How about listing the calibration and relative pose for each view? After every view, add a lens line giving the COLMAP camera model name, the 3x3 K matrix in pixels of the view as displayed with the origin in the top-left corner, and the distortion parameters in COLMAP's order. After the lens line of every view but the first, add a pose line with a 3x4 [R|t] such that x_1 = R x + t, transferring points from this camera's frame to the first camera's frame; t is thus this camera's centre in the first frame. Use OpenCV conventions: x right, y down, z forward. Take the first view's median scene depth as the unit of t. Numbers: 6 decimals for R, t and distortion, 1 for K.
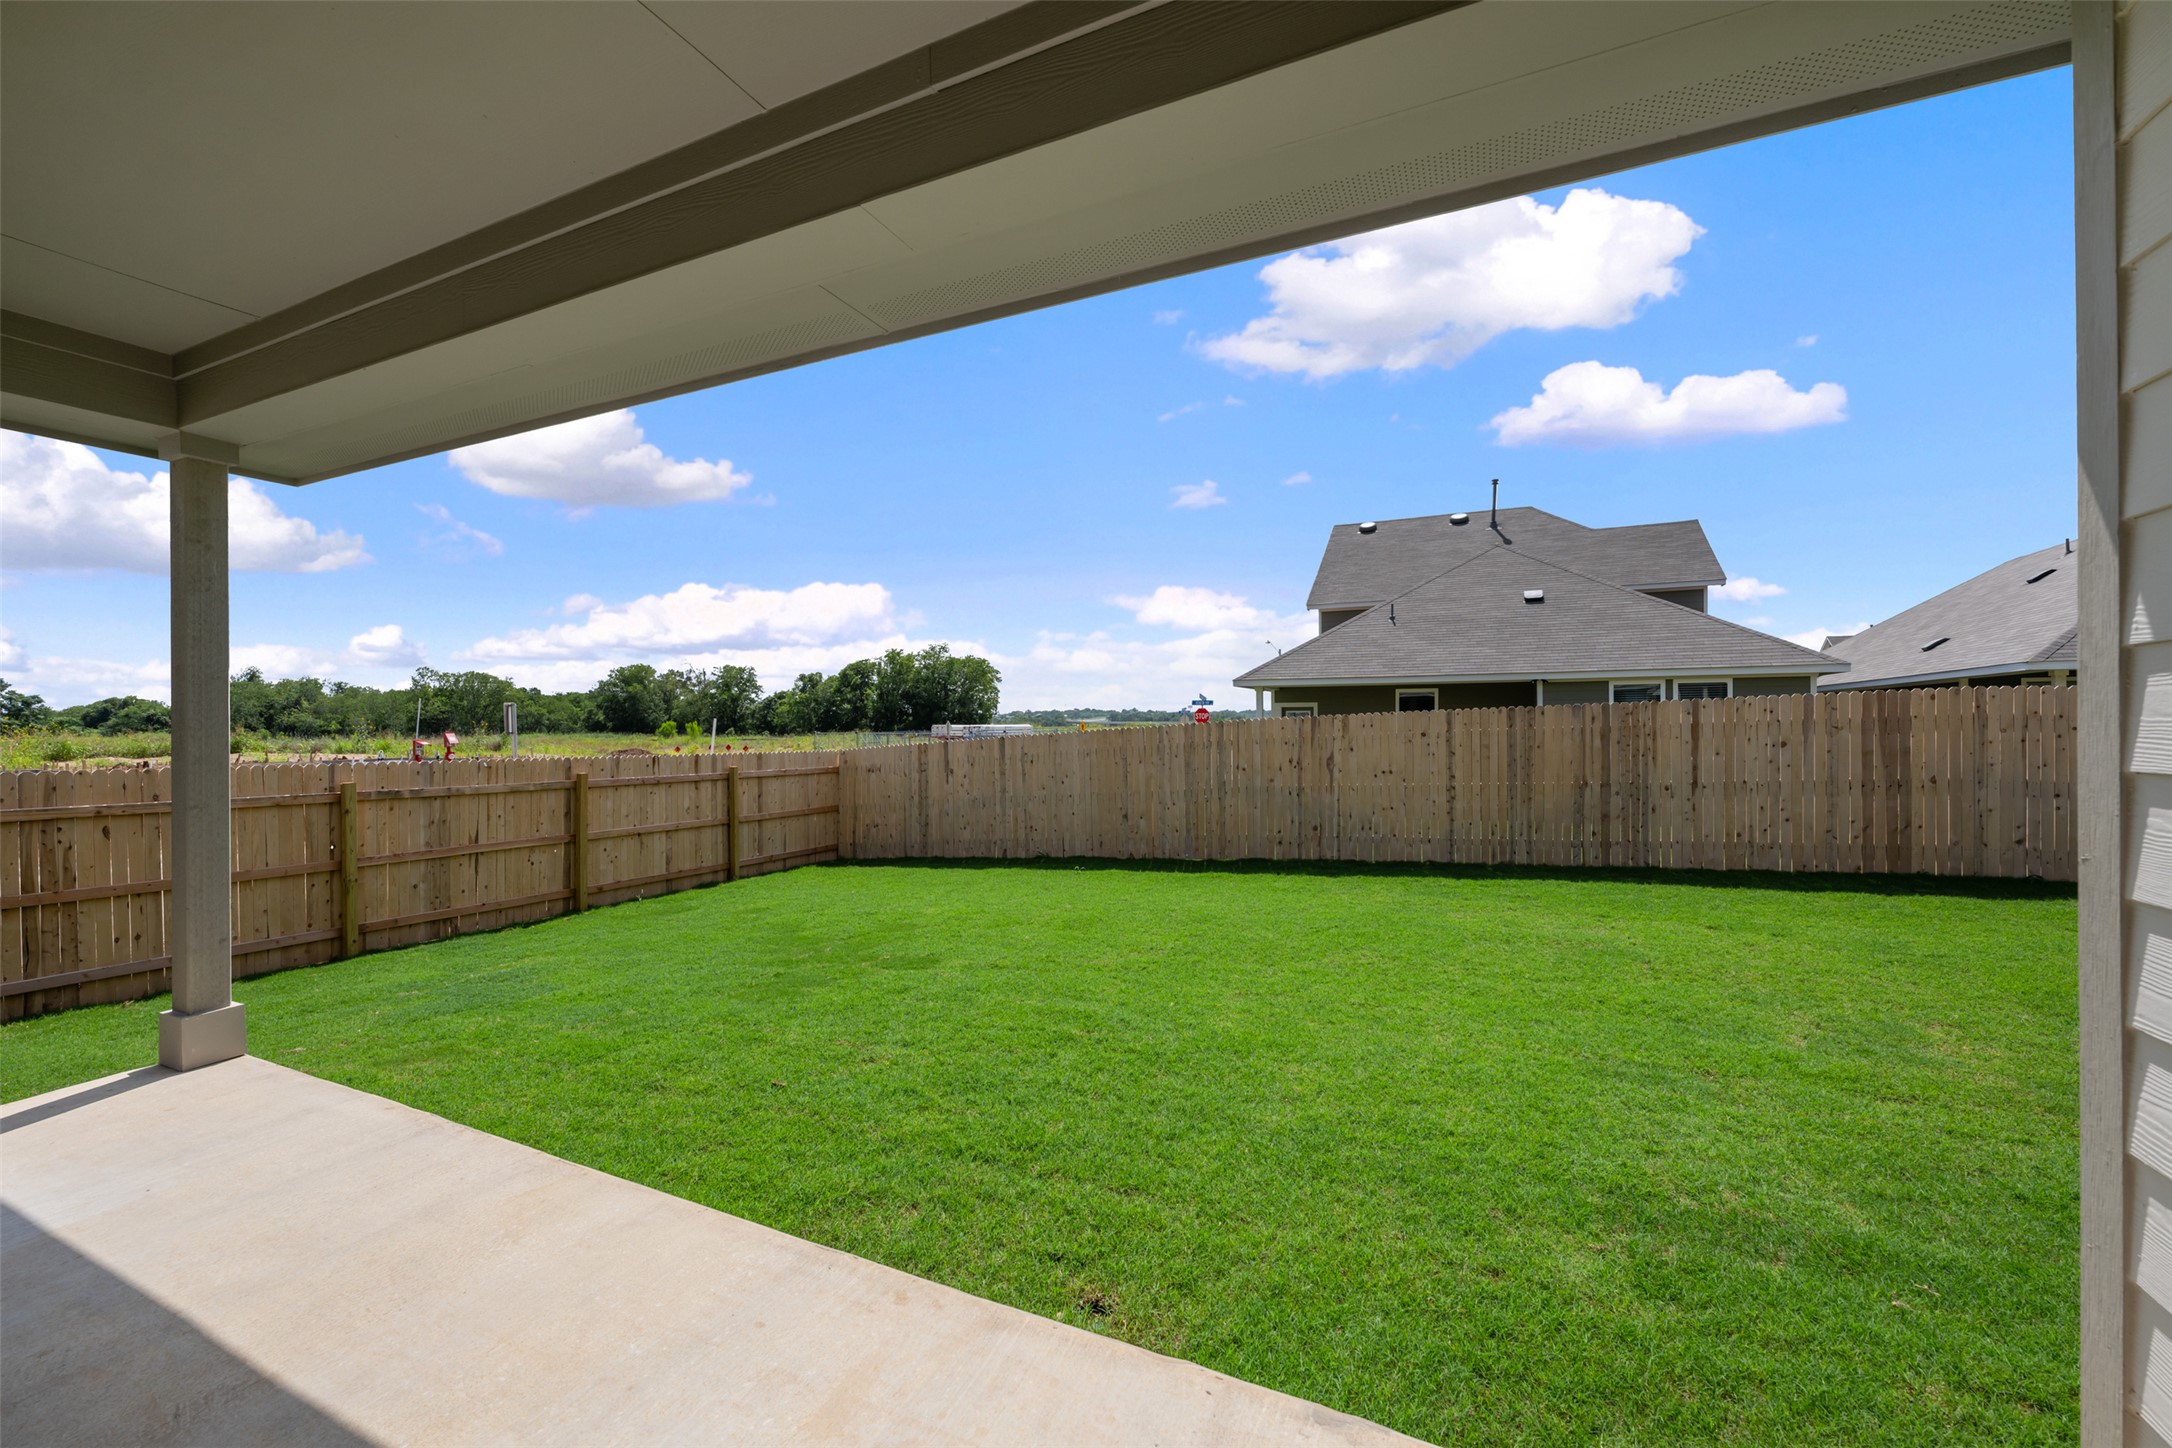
lens RADIAL K [[861.7, 0, 1085.3], [0, 861.7, 725.7], [0, 0, 1]] dist [-0.004059, 0.001364]
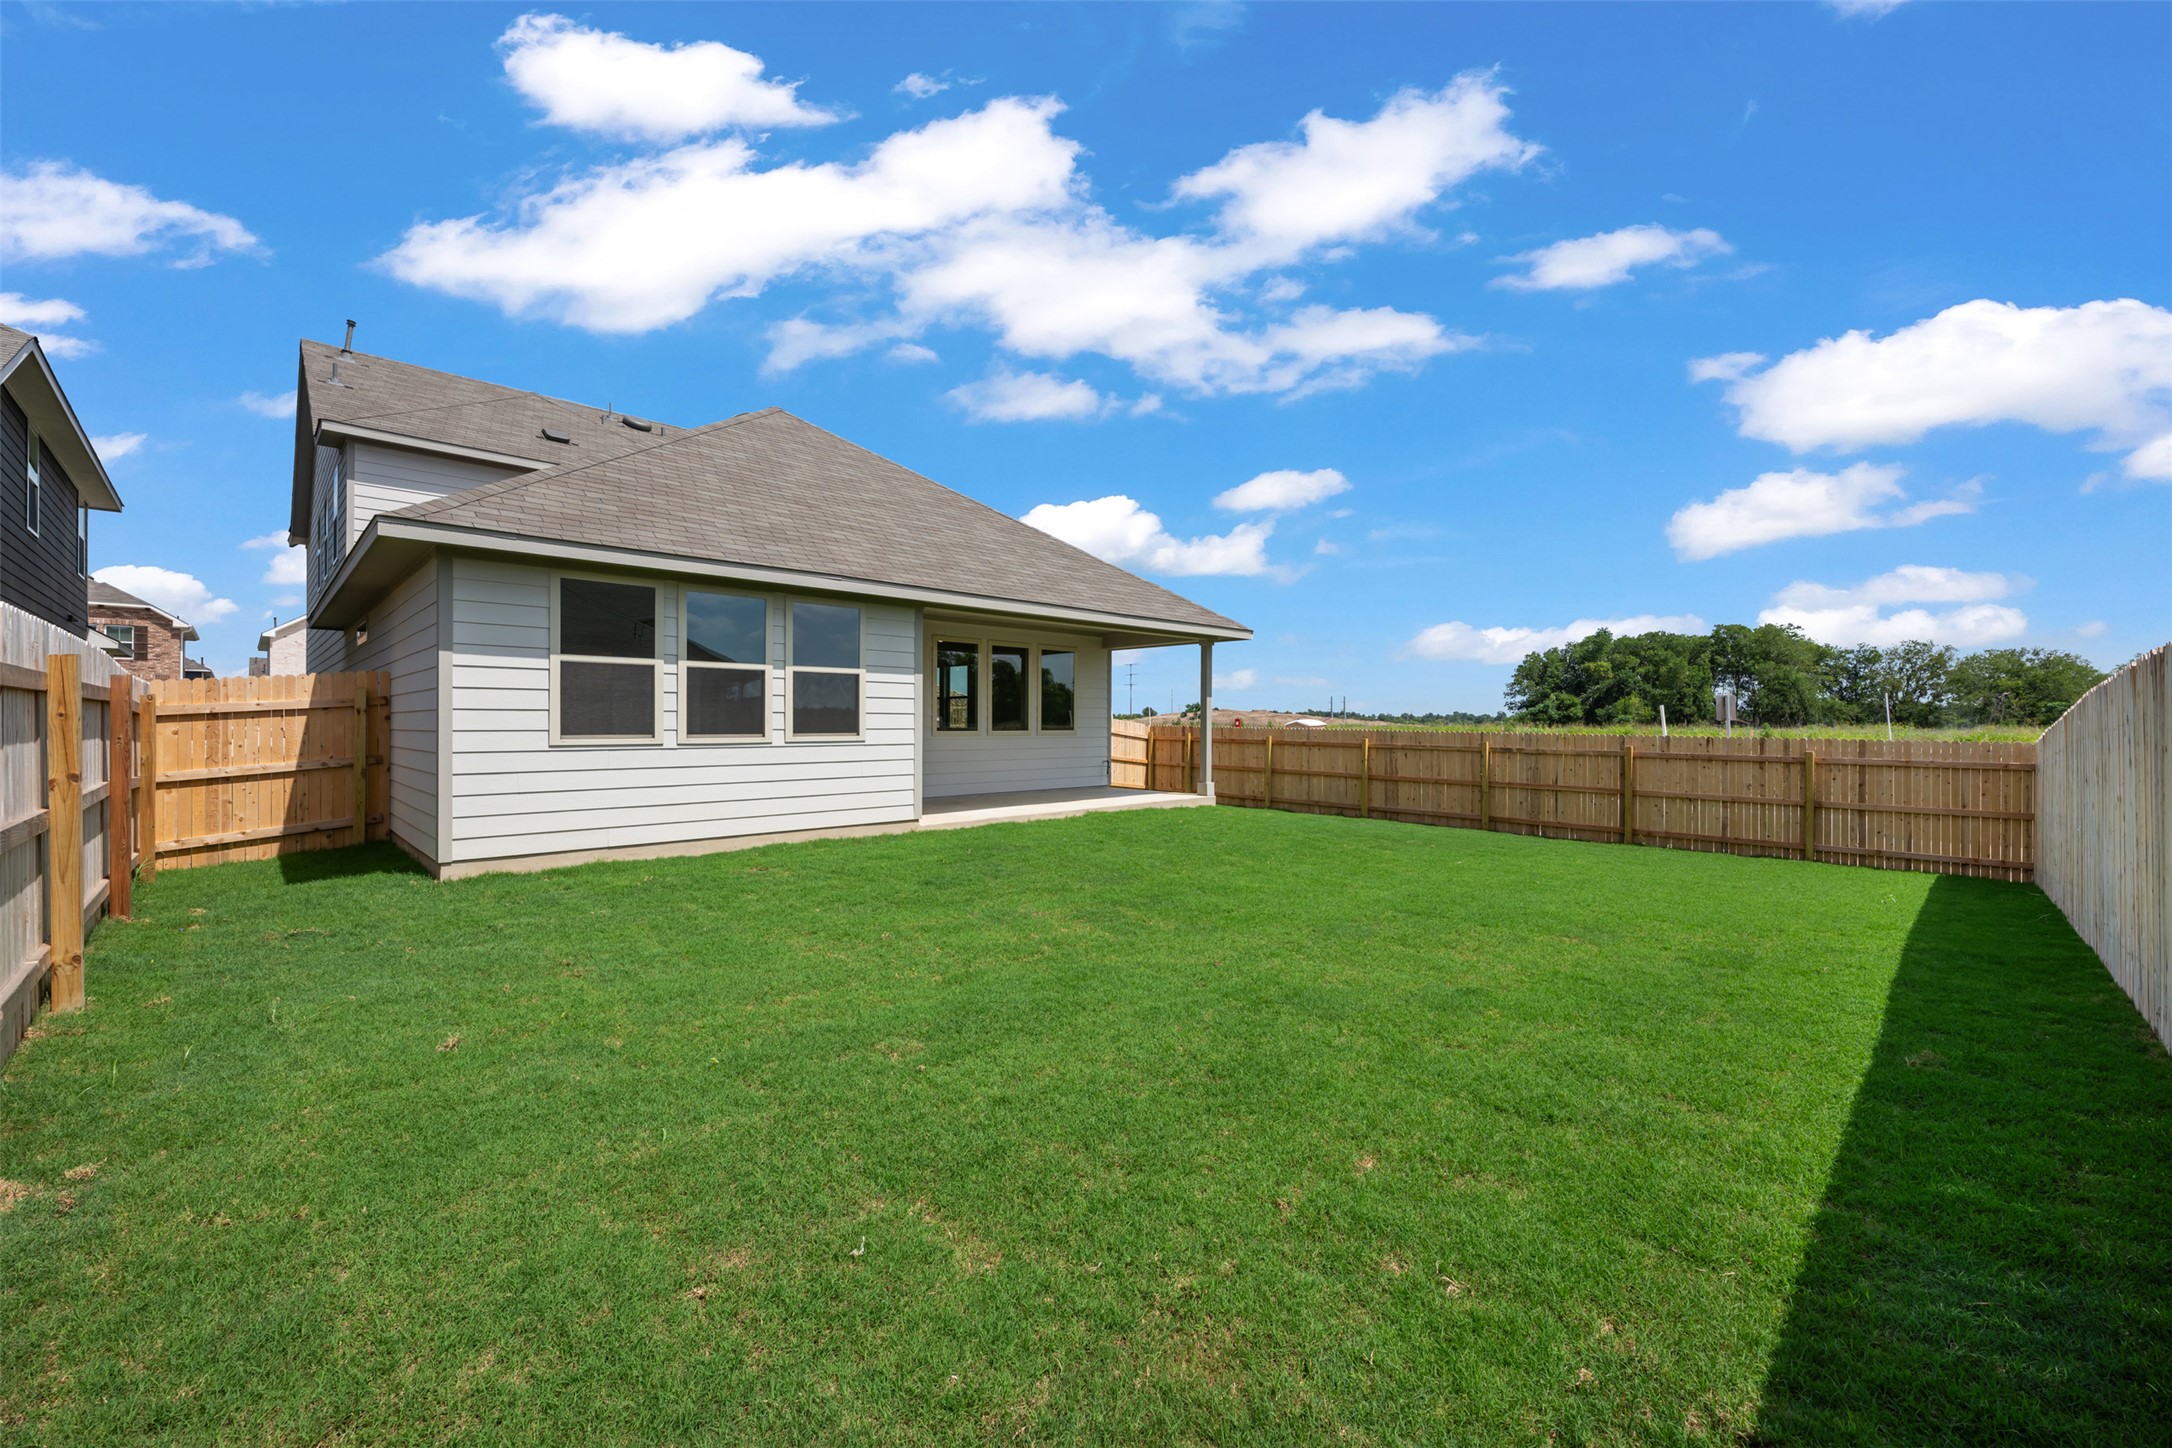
lens RADIAL K [[861.7, 0, 1092.0], [0, 861.7, 724.7], [0, 0, 1]] dist [-0.004059, 0.001364]
pose [[-0.328794, 0.002092, -0.944399, 0.770326], [-0.006363, 0.999970, 0.004431, 0.014894], [0.944380, 0.007466, -0.328771, 0.474498]]
